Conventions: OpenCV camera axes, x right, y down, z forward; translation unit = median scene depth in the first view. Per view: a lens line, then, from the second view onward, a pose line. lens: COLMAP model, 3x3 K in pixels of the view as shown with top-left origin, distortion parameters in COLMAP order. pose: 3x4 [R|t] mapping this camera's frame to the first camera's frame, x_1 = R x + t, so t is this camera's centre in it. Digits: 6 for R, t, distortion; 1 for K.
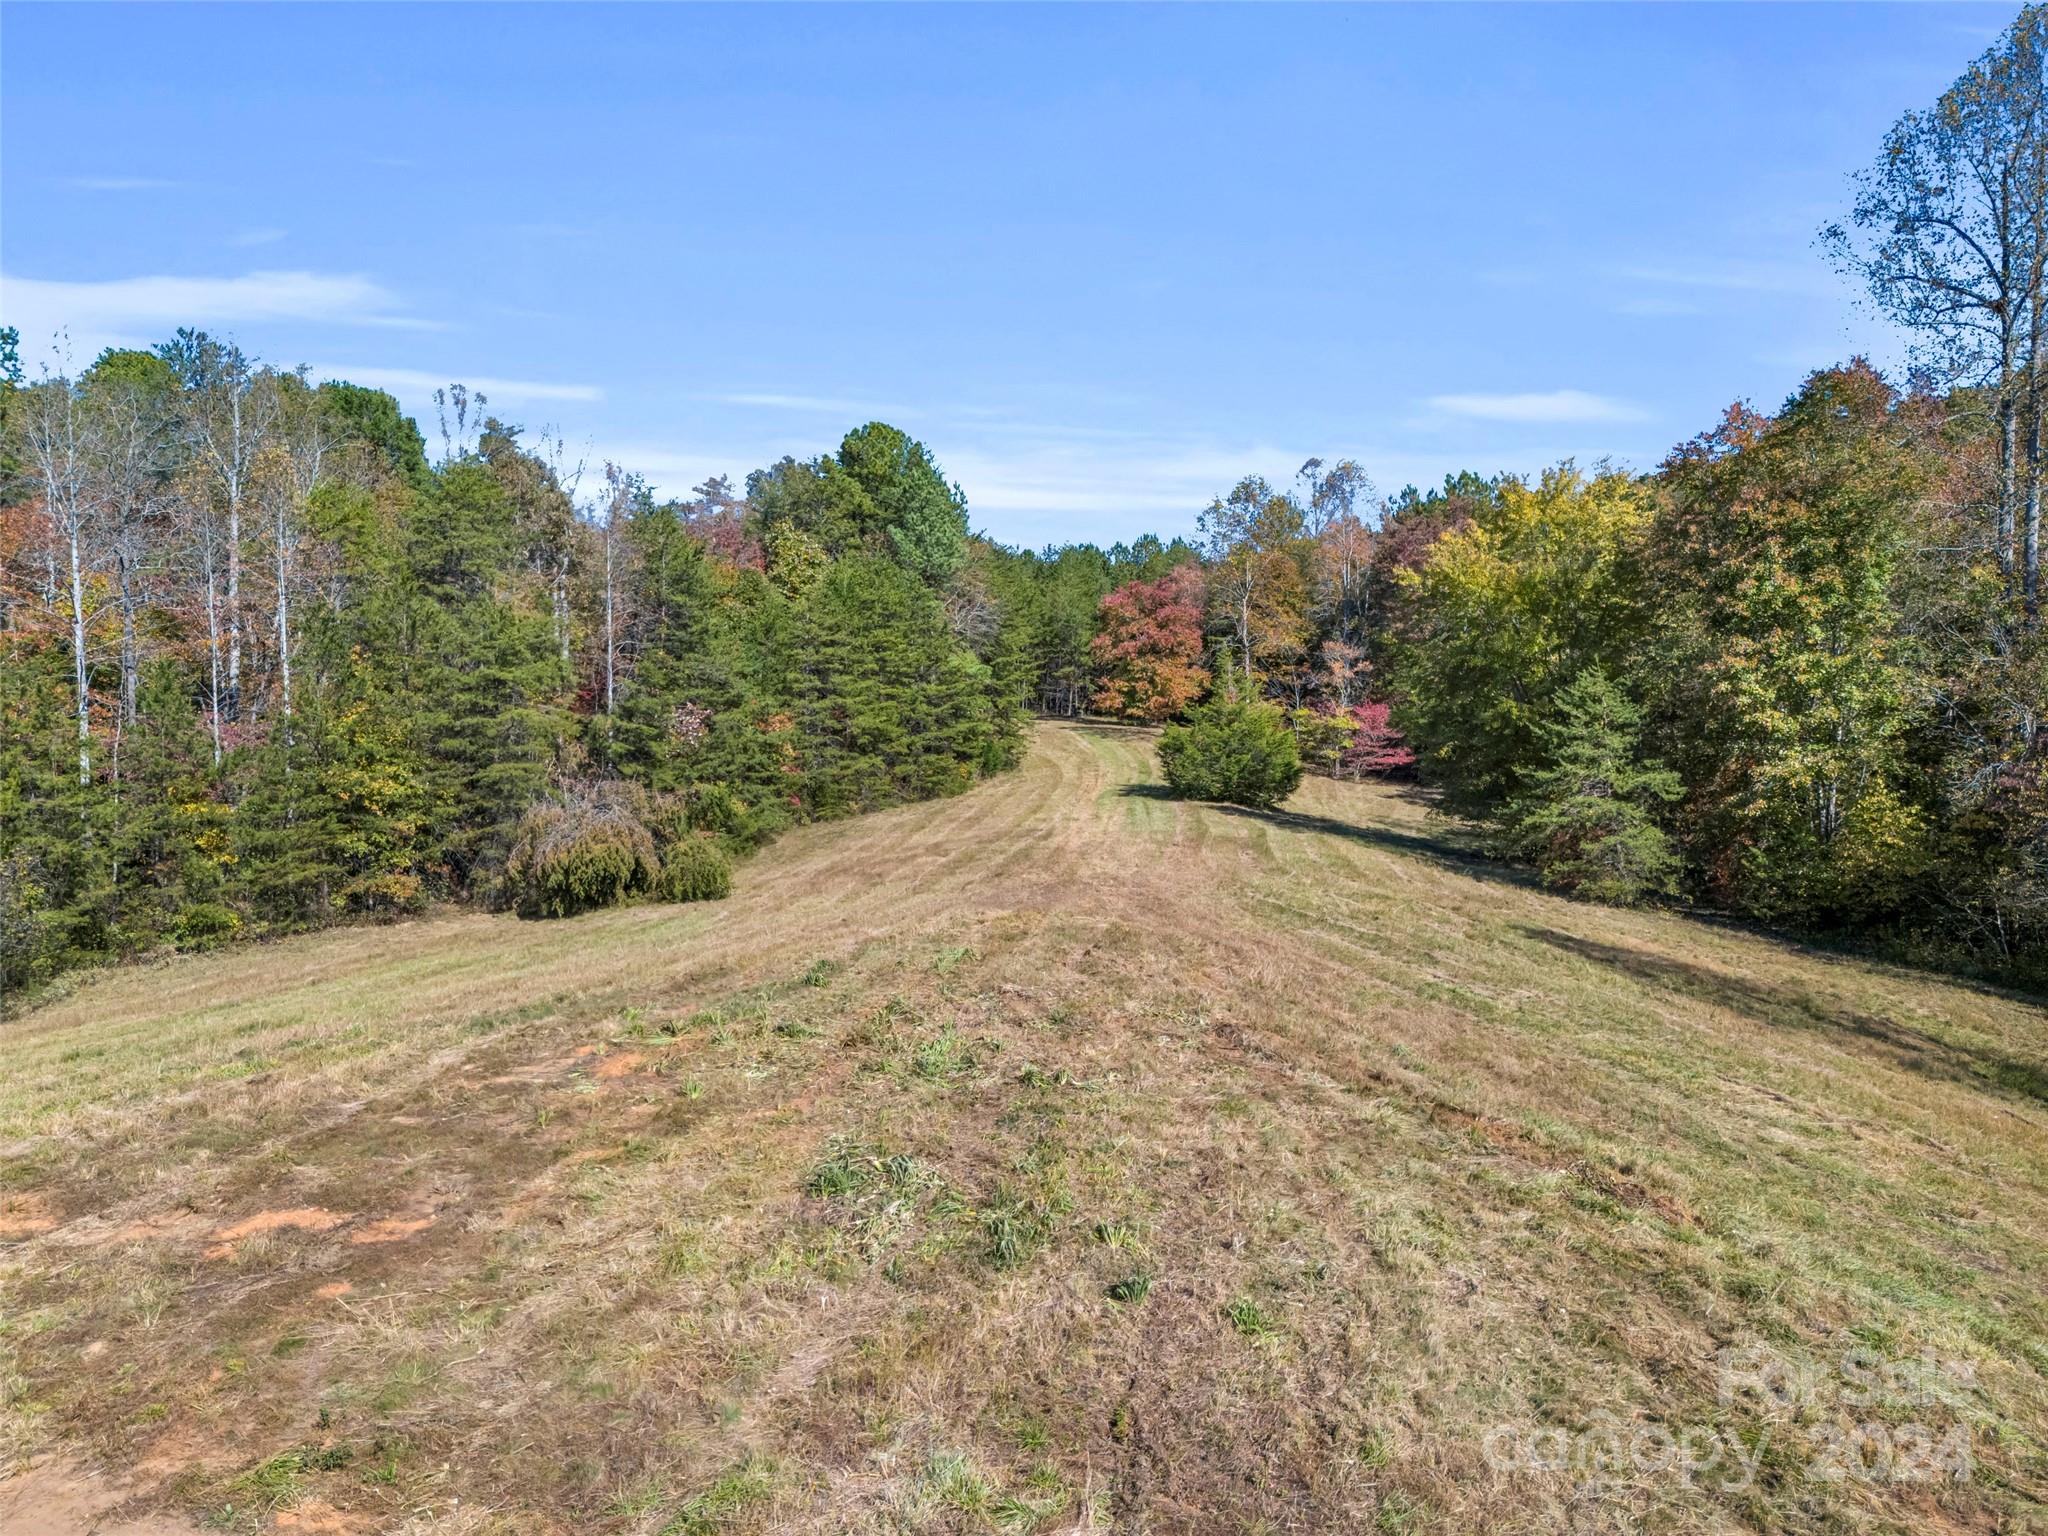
lens RADIAL K [[1536.4, 0, 1050.6], [0, 1536.4, 753.0], [0, 0, 1]] dist [0.065724, -0.059534]
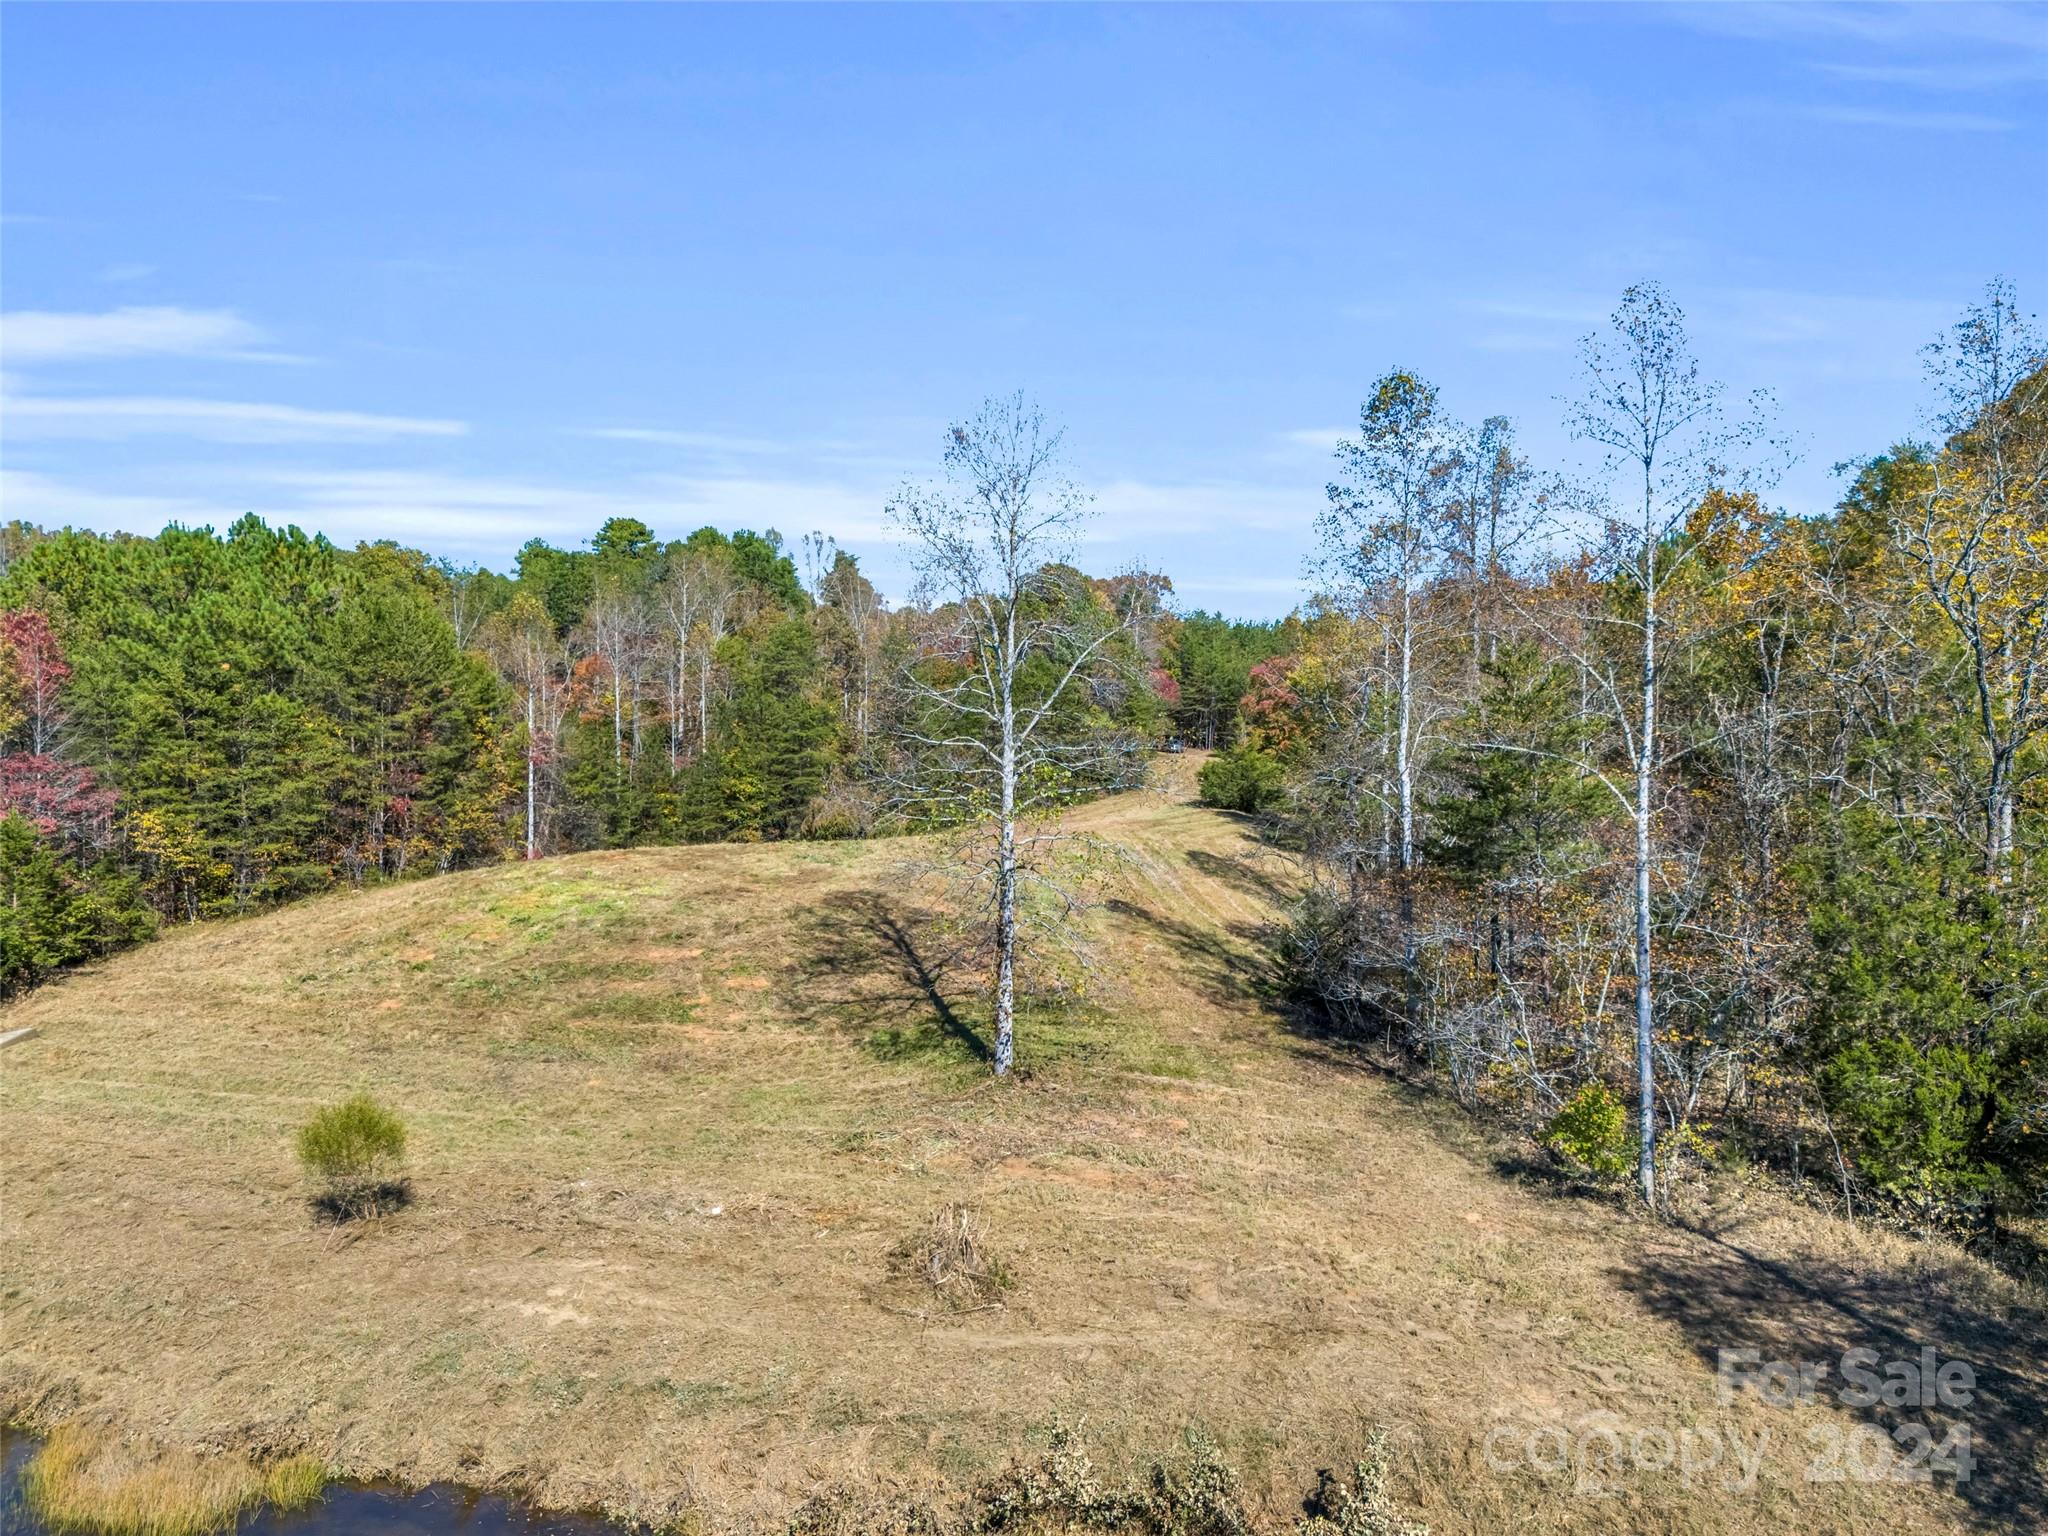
lens RADIAL K [[1536.4, 0, 1041.4], [0, 1536.4, 765.3], [0, 0, 1]] dist [0.065724, -0.059534]
pose [[0.968513, 0.009678, -0.248776, 0.318667], [-0.013056, 0.999844, -0.011934, 0.007443], [0.248622, 0.014806, 0.968487, -0.613245]]
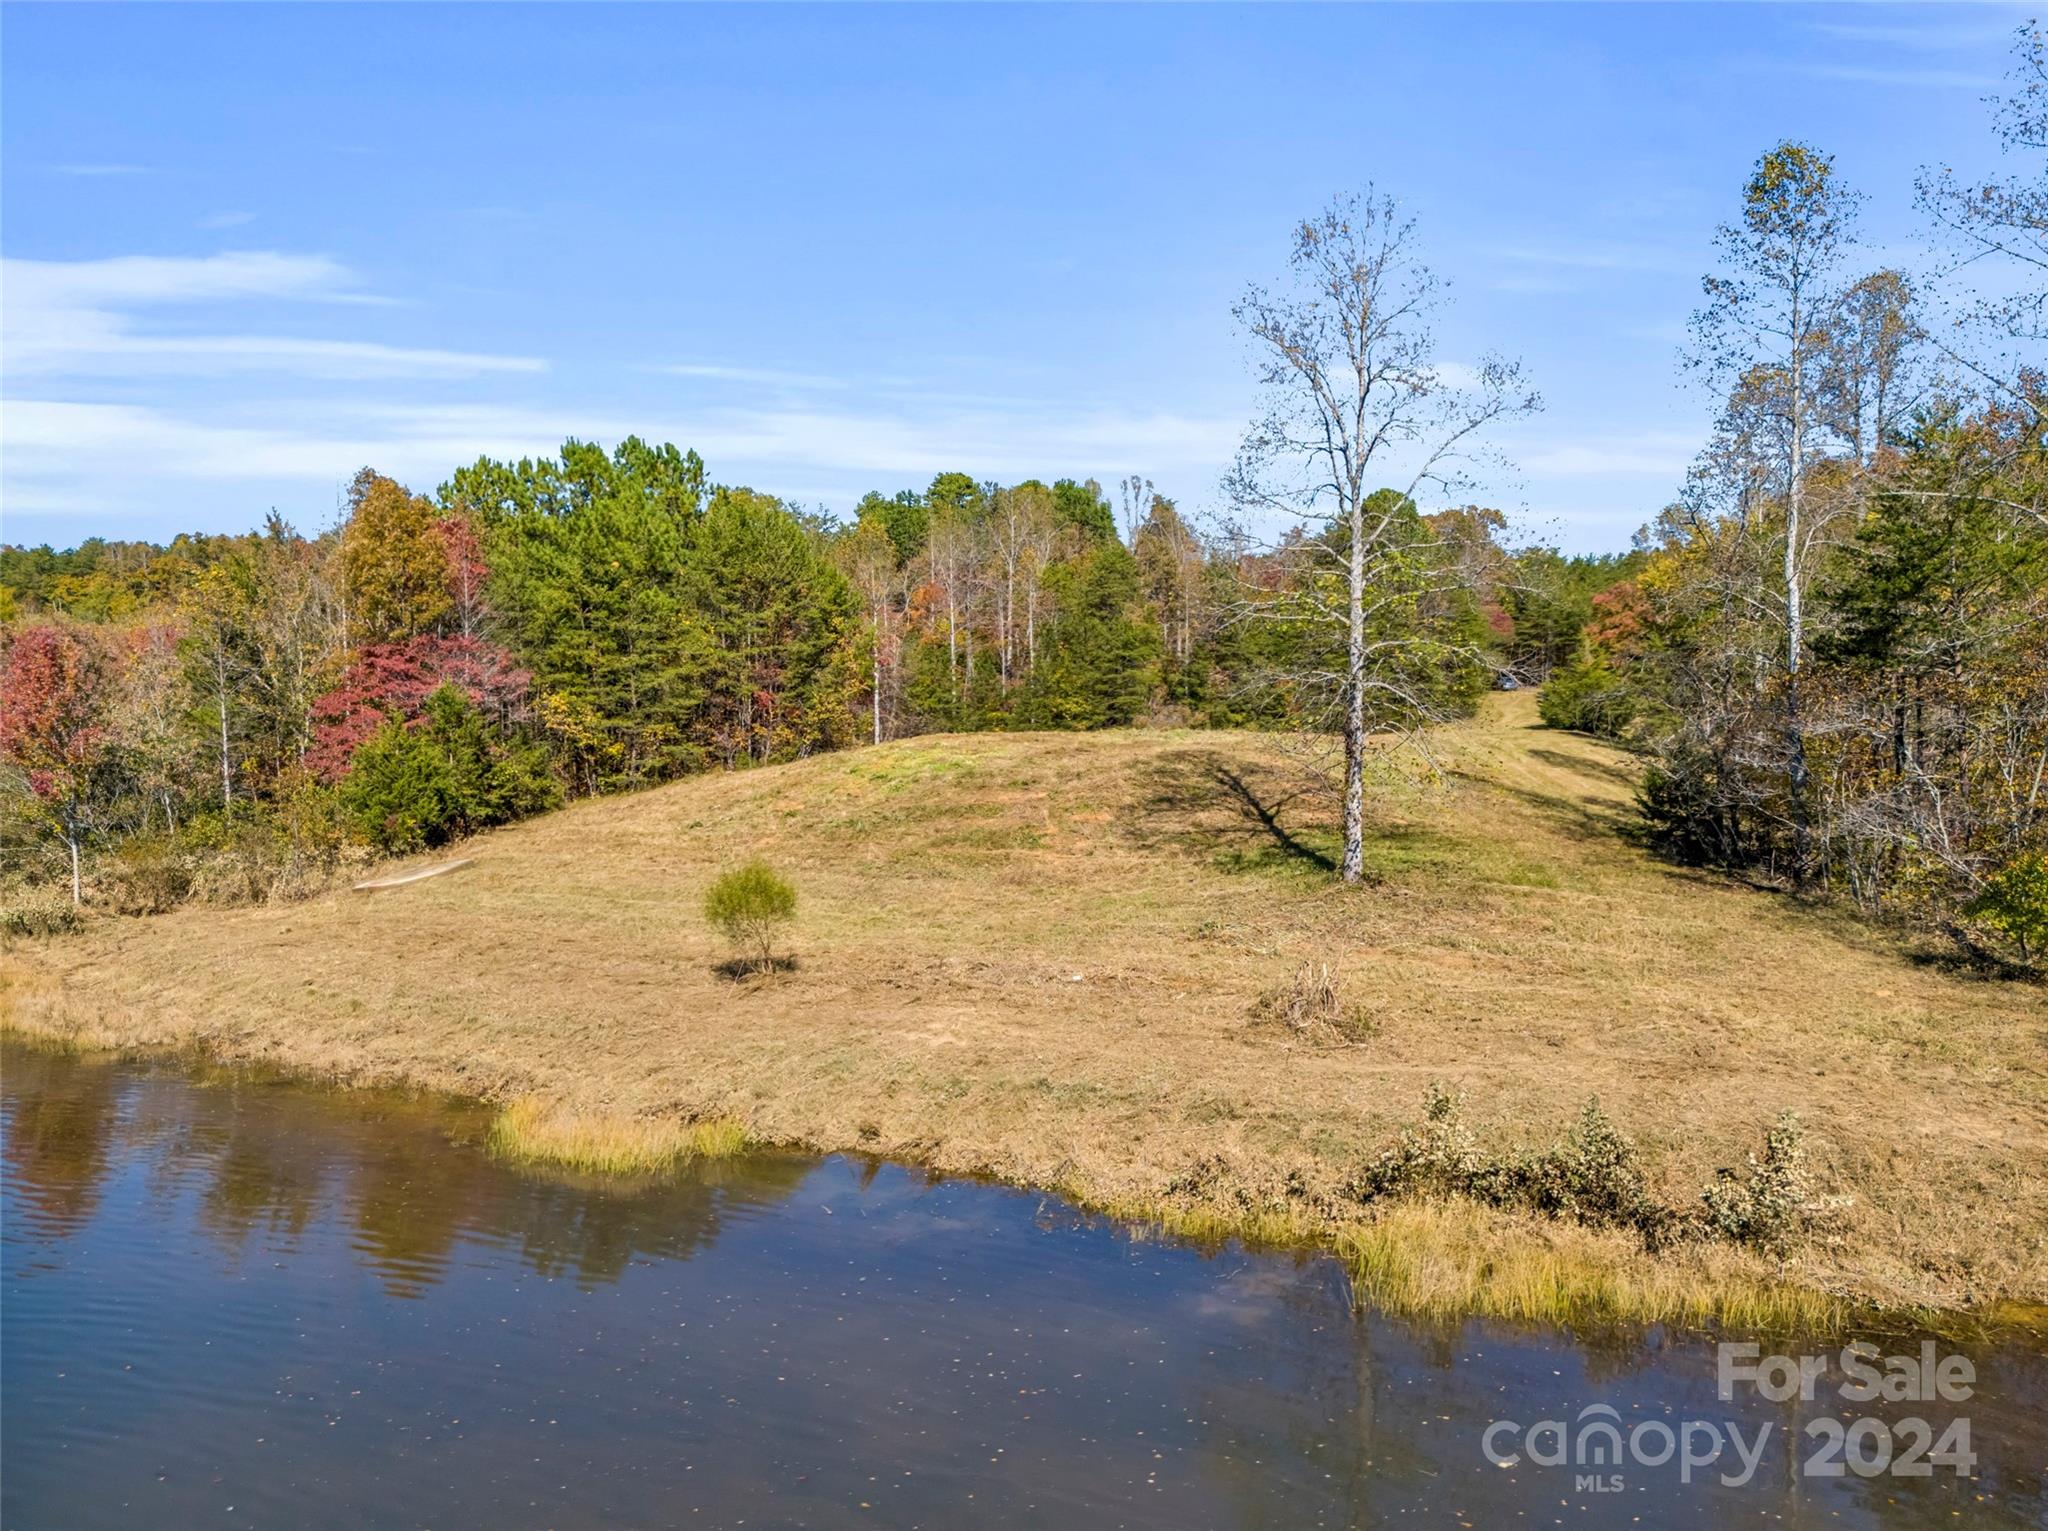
lens RADIAL K [[1536.4, 0, 1036.0], [0, 1536.4, 767.0], [0, 0, 1]] dist [0.065724, -0.059534]
pose [[0.897435, 0.008362, -0.441067, 0.310122], [-0.006941, 0.999964, 0.004834, 0.064025], [0.441092, -0.001277, 0.897461, -0.620899]]
